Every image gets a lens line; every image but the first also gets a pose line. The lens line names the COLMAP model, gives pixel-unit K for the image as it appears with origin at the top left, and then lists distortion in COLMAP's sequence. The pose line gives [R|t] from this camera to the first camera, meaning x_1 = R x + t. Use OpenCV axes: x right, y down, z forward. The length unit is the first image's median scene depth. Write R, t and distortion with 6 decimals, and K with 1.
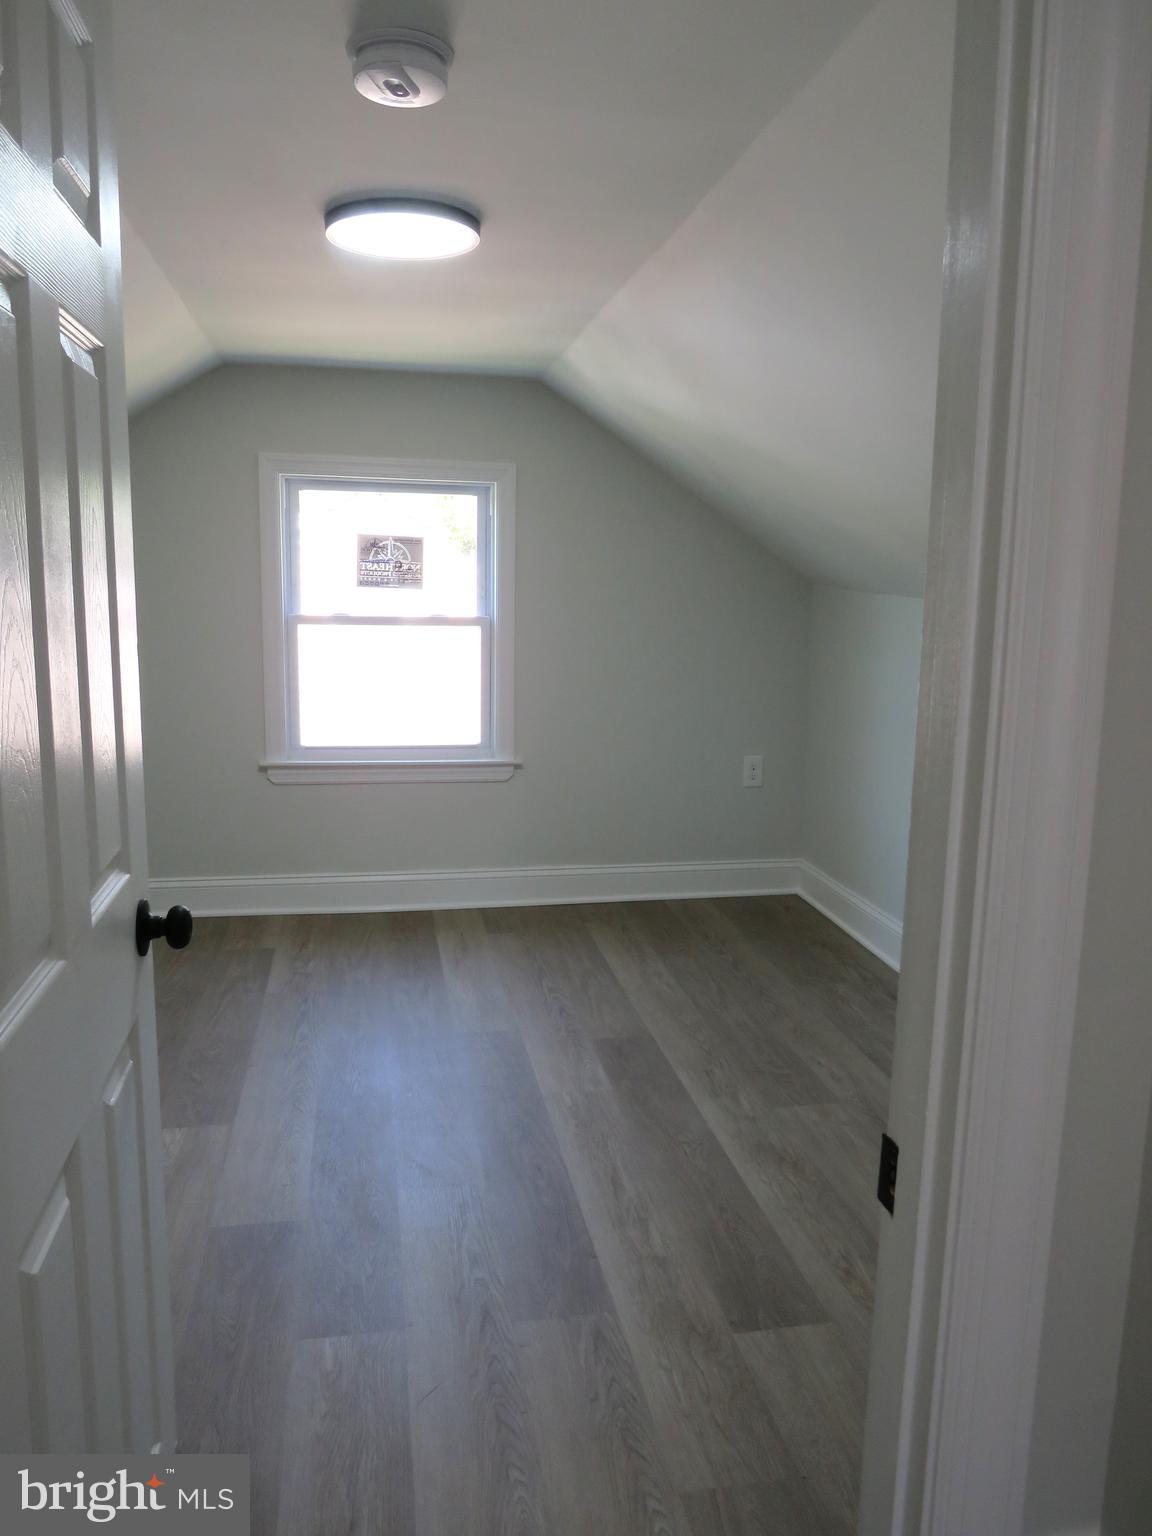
lens RADIAL K [[1080.2, 0, 569.6], [0, 1080.2, 761.4], [0, 0, 1]] dist [-0.046203, 0.031499]
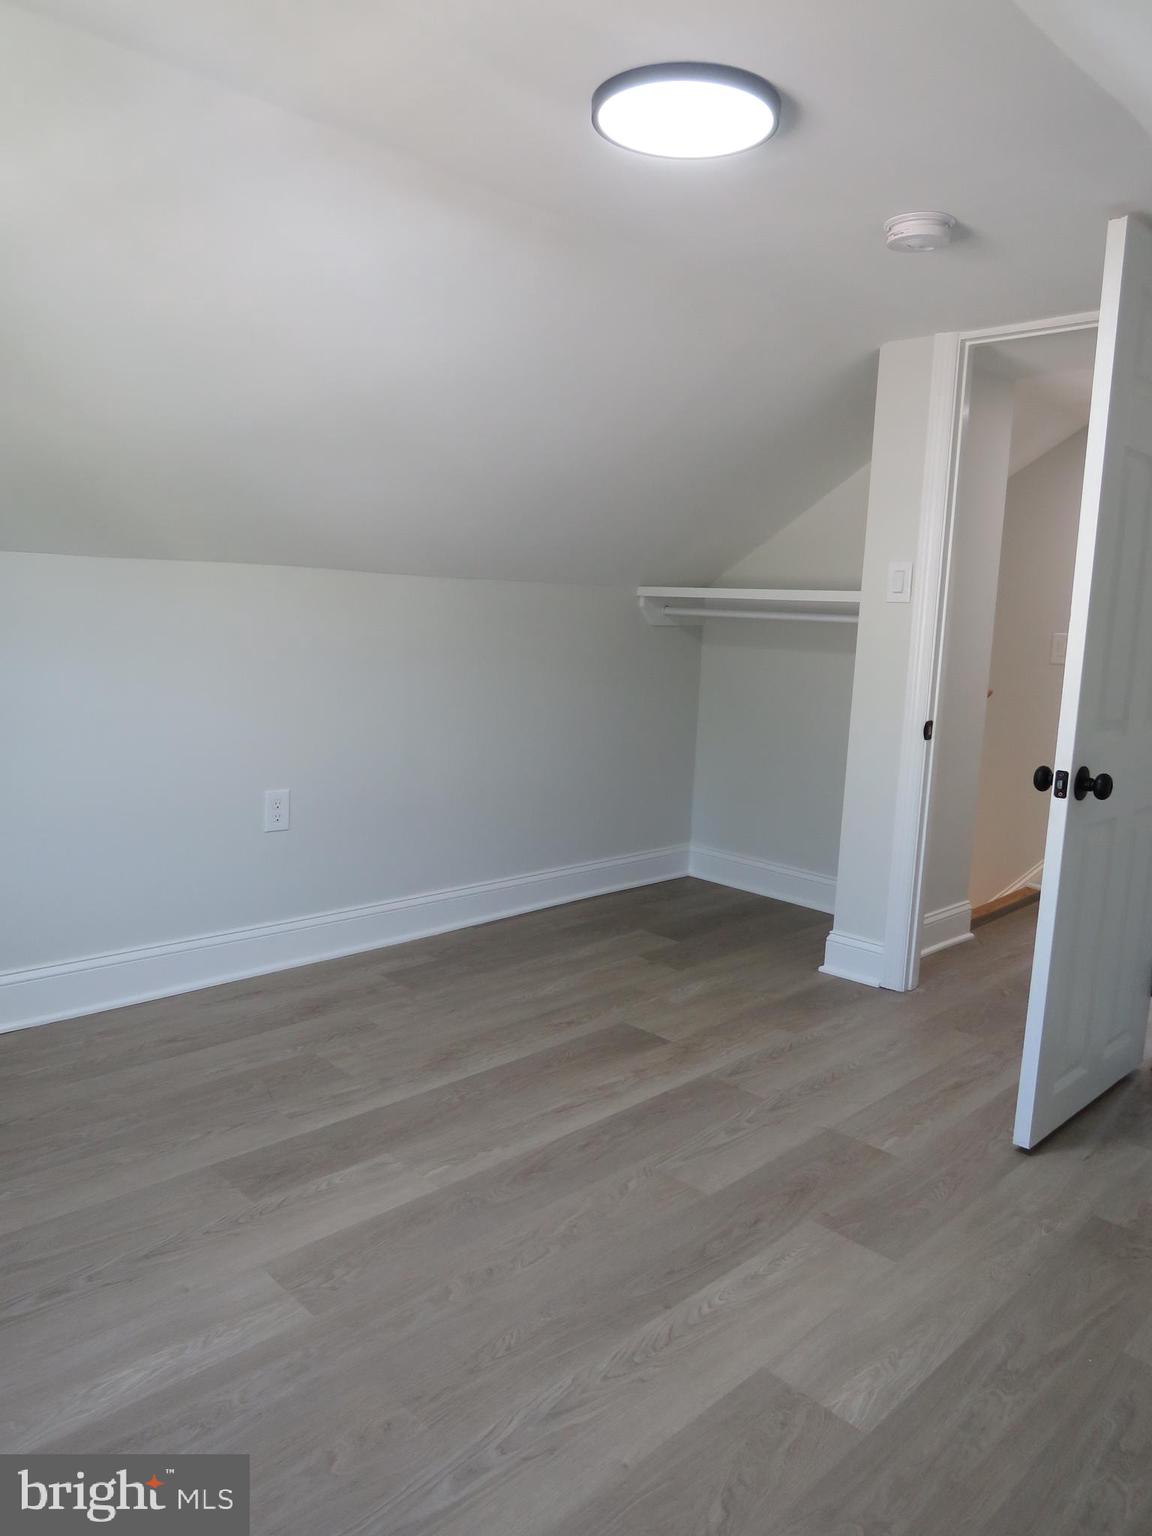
lens RADIAL K [[1080.2, 0, 569.6], [0, 1080.2, 761.4], [0, 0, 1]] dist [-0.046203, 0.031499]
pose [[-0.553016, -0.162295, 0.817211, -0.749171], [0.082248, 0.965420, 0.247387, -0.203073], [-0.829101, 0.204023, -0.520544, 1.410082]]
